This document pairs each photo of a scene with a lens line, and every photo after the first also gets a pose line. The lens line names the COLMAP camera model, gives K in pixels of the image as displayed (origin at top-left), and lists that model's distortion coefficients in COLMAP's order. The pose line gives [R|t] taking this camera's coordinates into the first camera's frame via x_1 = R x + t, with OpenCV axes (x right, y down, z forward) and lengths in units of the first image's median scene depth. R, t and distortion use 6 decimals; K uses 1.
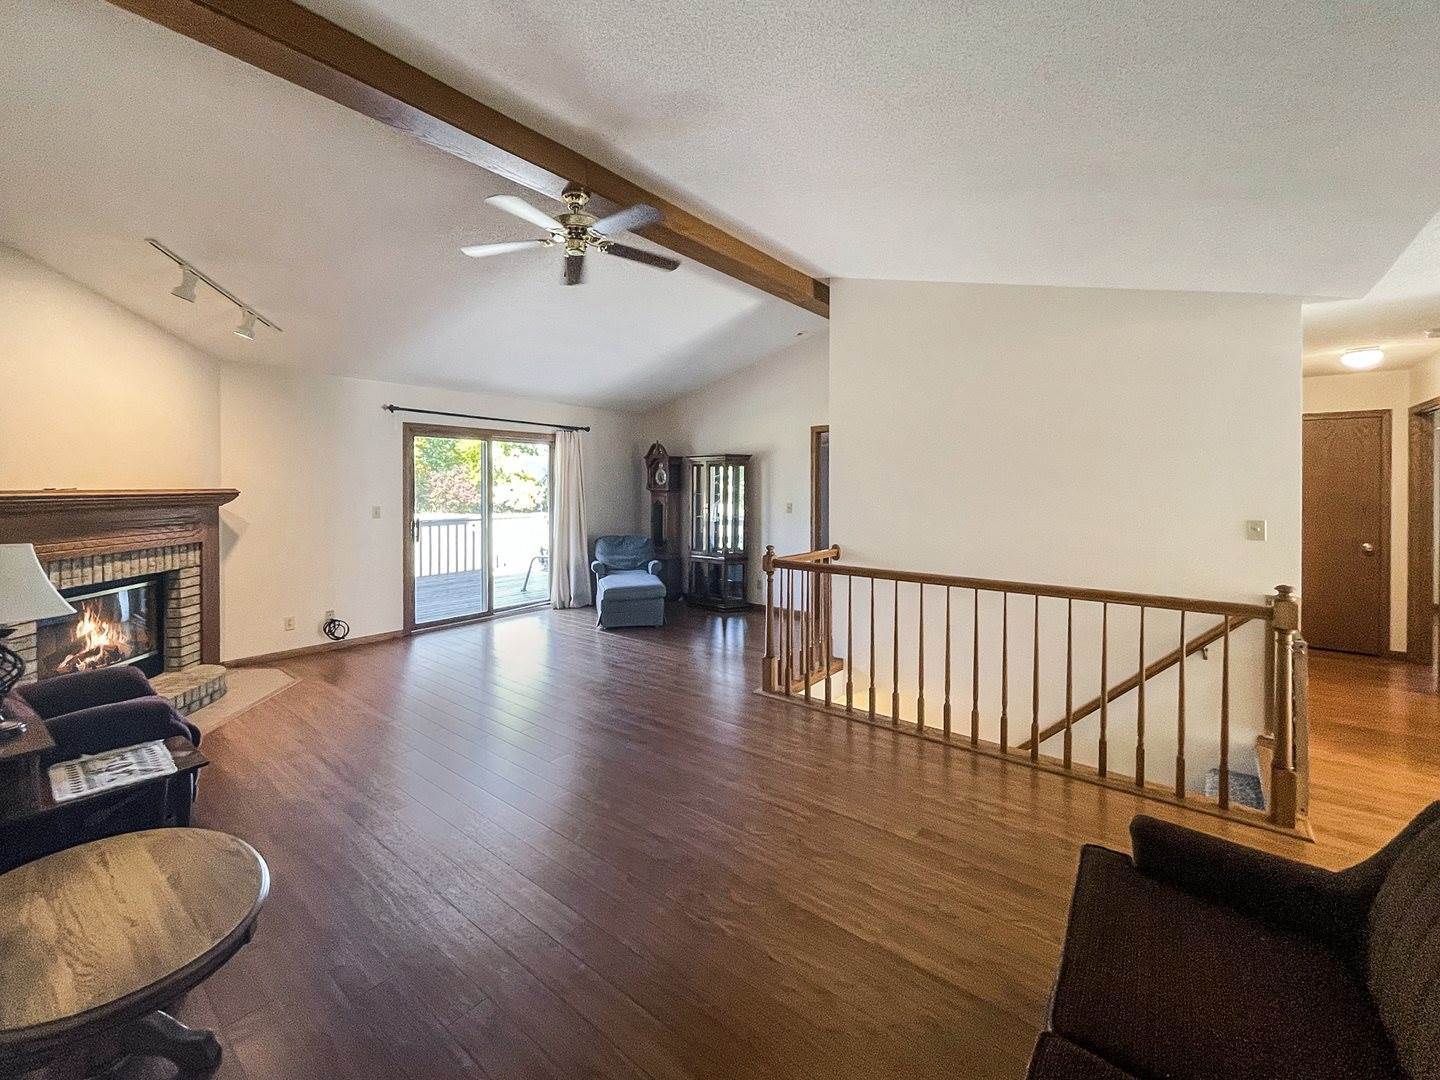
lens RADIAL K [[600.0, 0, 708.0], [0, 600.0, 492.6], [0, 0, 1]] dist [0.001478, 0.000034]
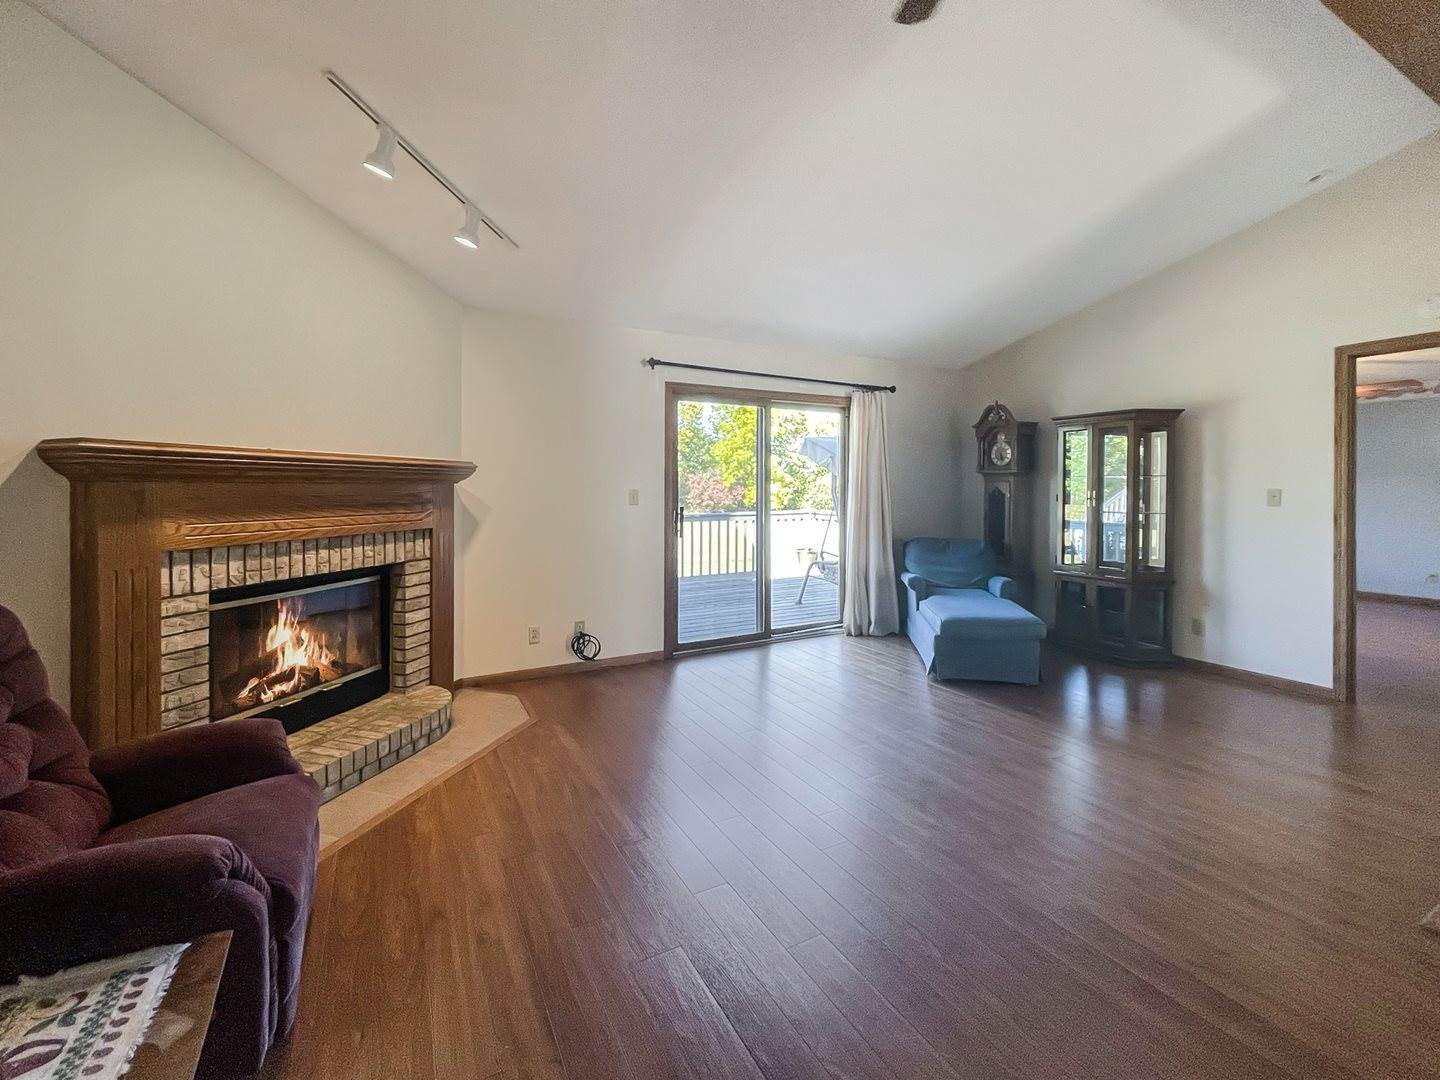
lens RADIAL K [[624.4, 0, 735.9], [0, 624.4, 489.4], [0, 0, 1]] dist [0.000657, -0.000043]
pose [[0.936636, 0.002846, -0.350292, -0.180897], [-0.005524, 0.999963, -0.006646, 0.033660], [0.350260, 0.008160, 0.936617, 0.361860]]
